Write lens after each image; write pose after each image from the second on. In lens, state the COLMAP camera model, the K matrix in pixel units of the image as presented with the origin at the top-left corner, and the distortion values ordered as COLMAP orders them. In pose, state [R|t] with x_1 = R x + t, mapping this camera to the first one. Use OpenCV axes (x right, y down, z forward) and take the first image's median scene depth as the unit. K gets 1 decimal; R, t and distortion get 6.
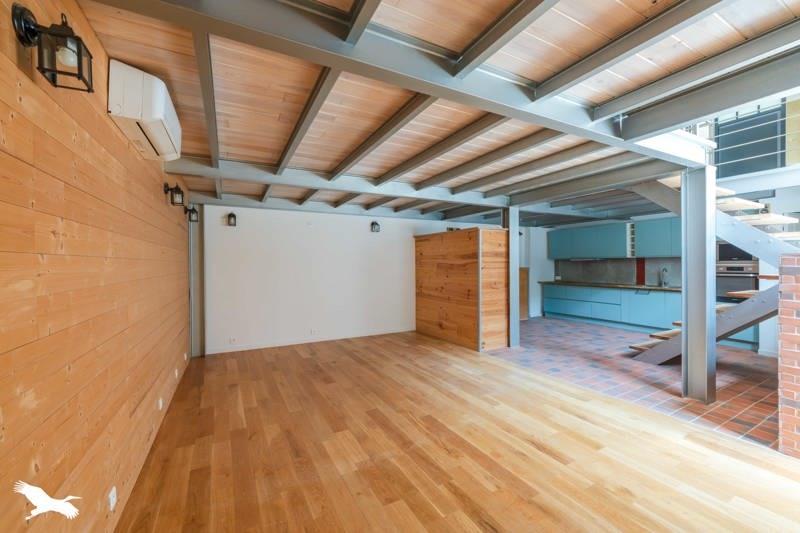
lens RADIAL K [[324.2, 0, 398.5], [0, 324.2, 264.6], [0, 0, 1]] dist [-0.002162, 0.000894]
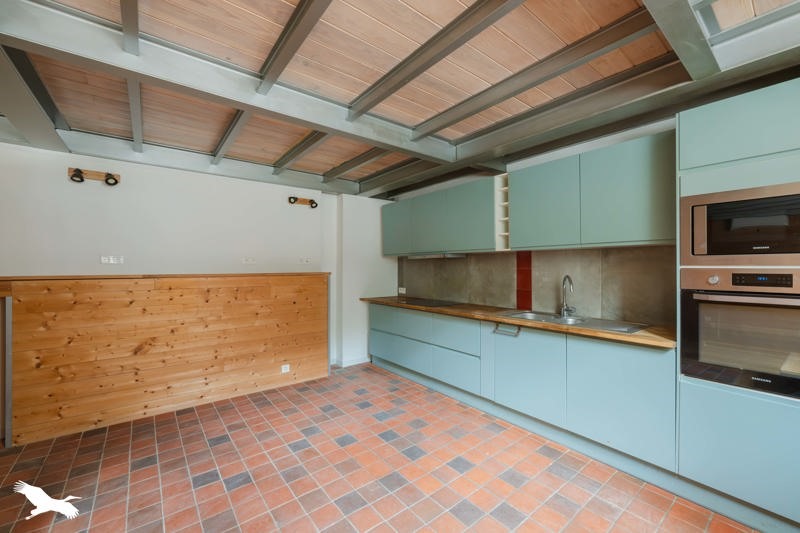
lens RADIAL K [[324.2, 0, 400.1], [0, 324.2, 265.2], [0, 0, 1]] dist [-0.002162, 0.000894]
pose [[0.984053, 0.002547, 0.177860, 0.495284], [-0.001538, 0.999982, -0.005812, 0.000997], [-0.177872, 0.005445, 0.984039, 0.579922]]
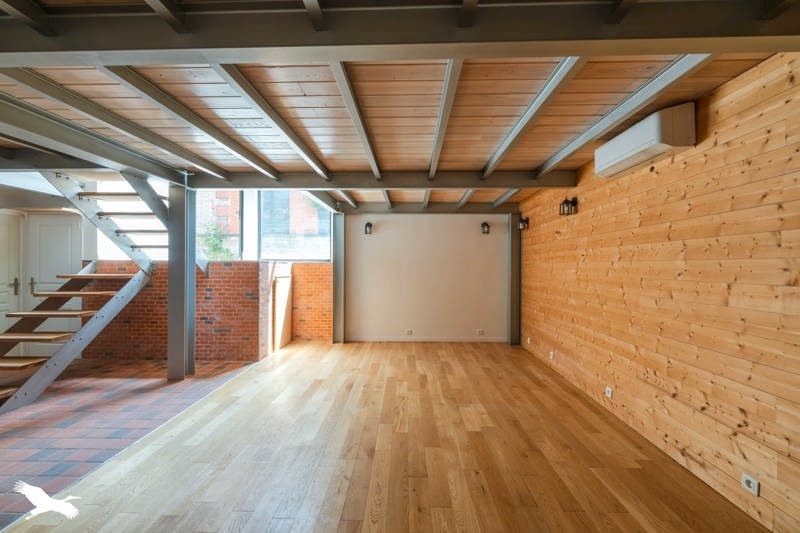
lens RADIAL K [[324.2, 0, 399.5], [0, 324.2, 263.5], [0, 0, 1]] dist [-0.002162, 0.000894]
pose [[-0.869019, 0.003622, 0.494766, -0.187185], [0.001924, 0.999990, -0.003940, -0.002323], [-0.494775, -0.002472, -0.869017, 0.789719]]
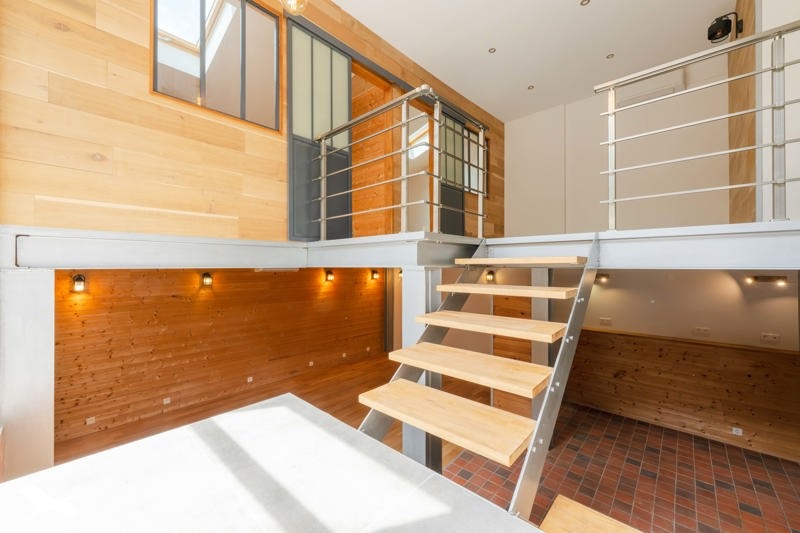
lens RADIAL K [[324.2, 0, 399.4], [0, 324.2, 264.4], [0, 0, 1]] dist [-0.002162, 0.000894]
pose [[0.338896, 0.007691, -0.940793, 0.760056], [-0.004001, 0.999969, 0.006734, -0.146452], [0.940815, 0.001482, 0.338916, 0.337179]]
